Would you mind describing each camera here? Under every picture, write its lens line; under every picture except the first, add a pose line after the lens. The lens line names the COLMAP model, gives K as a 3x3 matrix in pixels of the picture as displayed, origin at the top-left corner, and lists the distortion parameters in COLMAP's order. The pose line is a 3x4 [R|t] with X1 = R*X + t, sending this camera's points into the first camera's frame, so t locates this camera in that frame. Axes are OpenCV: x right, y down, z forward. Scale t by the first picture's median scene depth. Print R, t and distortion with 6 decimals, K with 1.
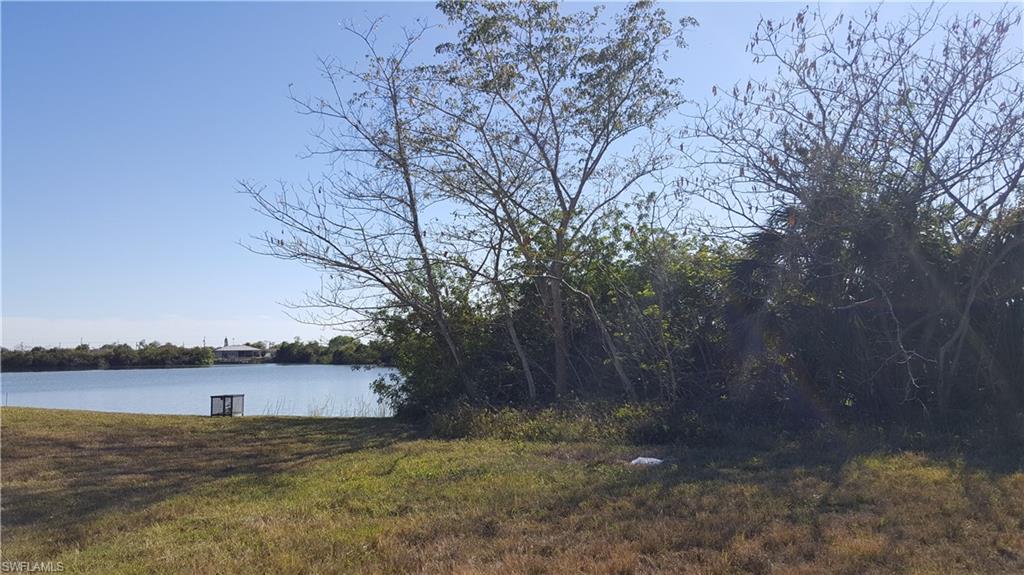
lens RADIAL K [[816.6, 0, 506.5], [0, 816.6, 302.1], [0, 0, 1]] dist [0.095702, -0.131522]
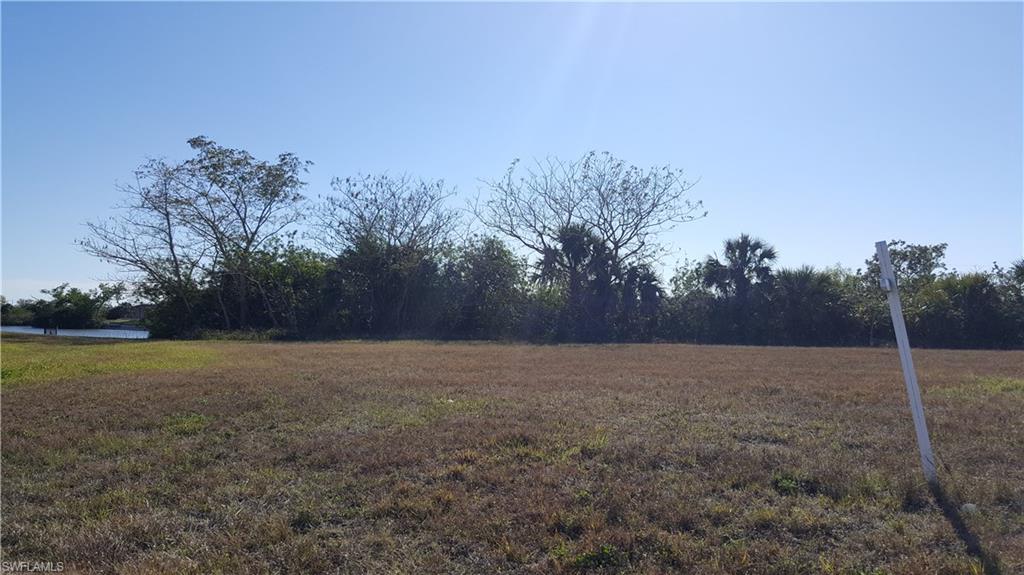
lens RADIAL K [[813.1, 0, 508.8], [0, 813.1, 305.3], [0, 0, 1]] dist [0.137540, -0.243178]
pose [[0.928050, 0.035747, 0.370737, -0.077085], [-0.049571, 0.998383, 0.027822, -0.033117], [-0.369143, -0.044198, 0.928321, -1.084956]]
